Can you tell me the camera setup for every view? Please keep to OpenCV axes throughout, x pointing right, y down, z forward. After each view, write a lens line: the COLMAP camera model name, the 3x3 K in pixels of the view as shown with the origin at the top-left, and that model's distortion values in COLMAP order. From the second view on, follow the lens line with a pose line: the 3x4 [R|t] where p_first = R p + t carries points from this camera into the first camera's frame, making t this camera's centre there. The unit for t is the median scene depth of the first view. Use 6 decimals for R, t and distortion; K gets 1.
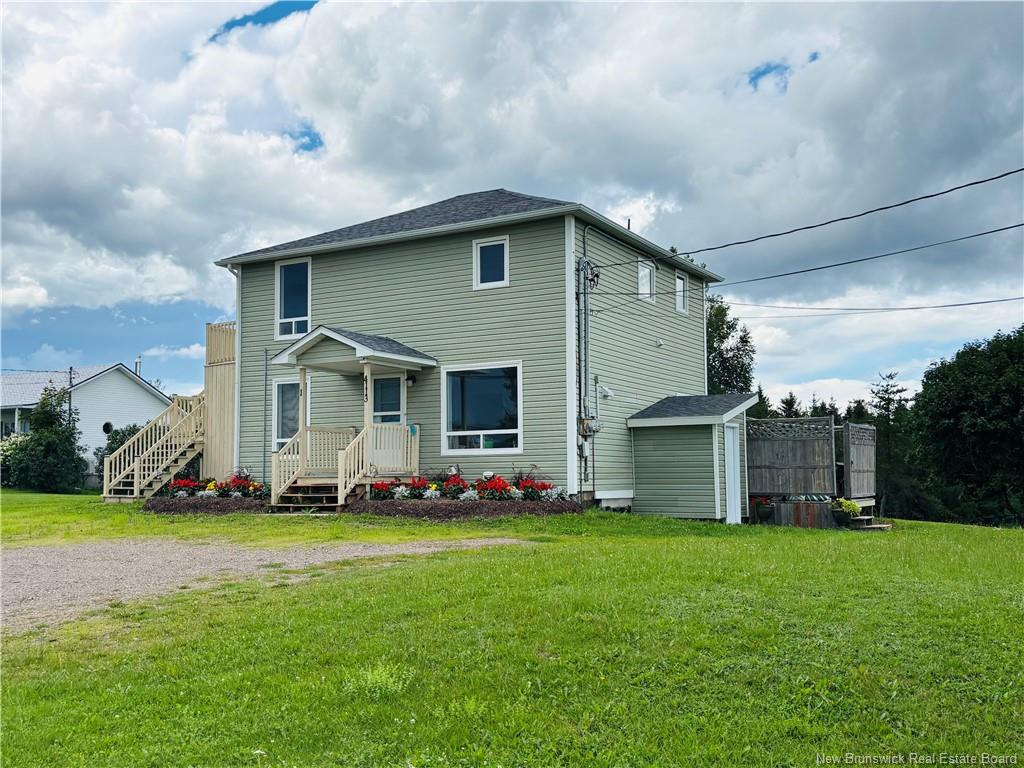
lens RADIAL K [[1016.4, 0, 514.1], [0, 1016.4, 379.5], [0, 0, 1]] dist [-0.000861, 0.000000]
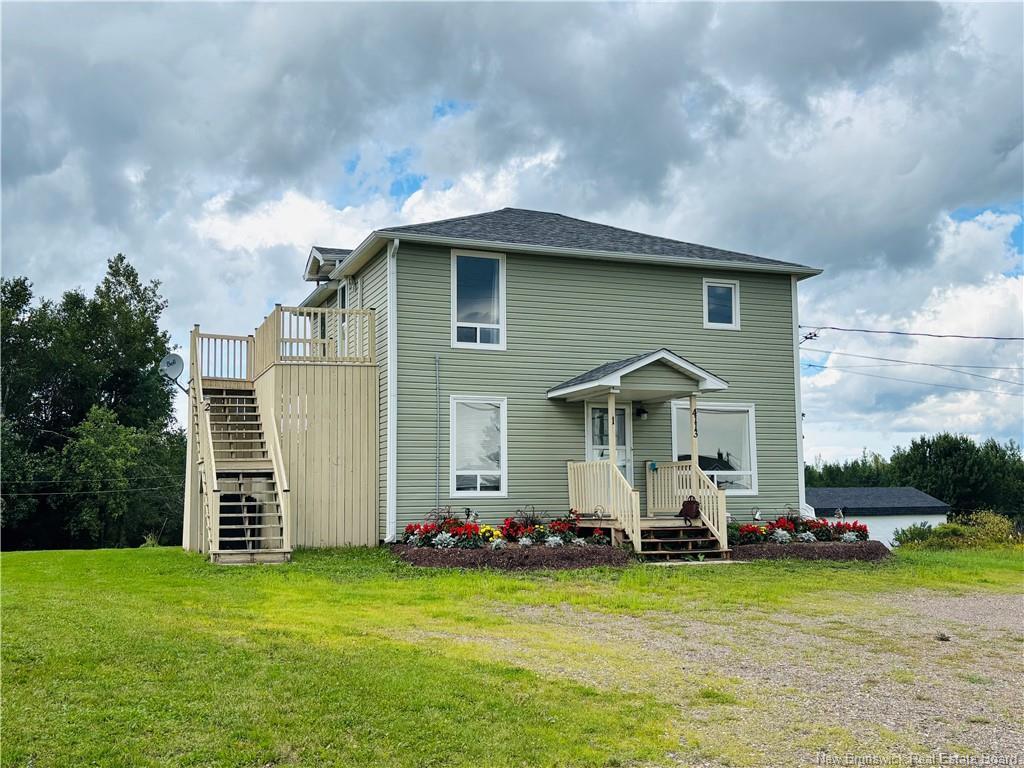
lens RADIAL K [[1016.4, 0, 515.5], [0, 1016.4, 386.7], [0, 0, 1]] dist [-0.000861, 0.000000]
pose [[0.617935, 0.095713, 0.780381, -0.854430], [-0.059043, 0.995409, -0.075334, 0.051281], [-0.784009, 0.000475, 0.620750, 0.484083]]
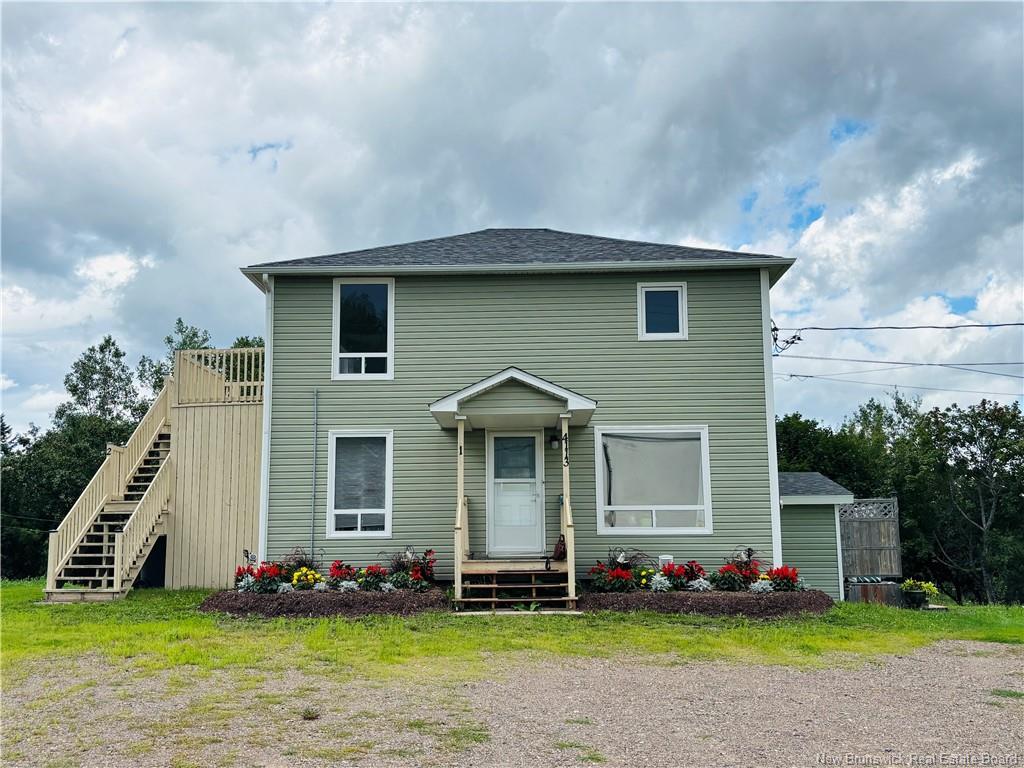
lens RADIAL K [[1016.4, 0, 512.0], [0, 1016.4, 387.7], [0, 0, 1]] dist [-0.000861, 0.000000]
pose [[0.867808, 0.080683, 0.490305, -0.510507], [-0.039510, 0.994809, -0.093772, 0.034899], [-0.495326, 0.062004, 0.866492, 0.282856]]
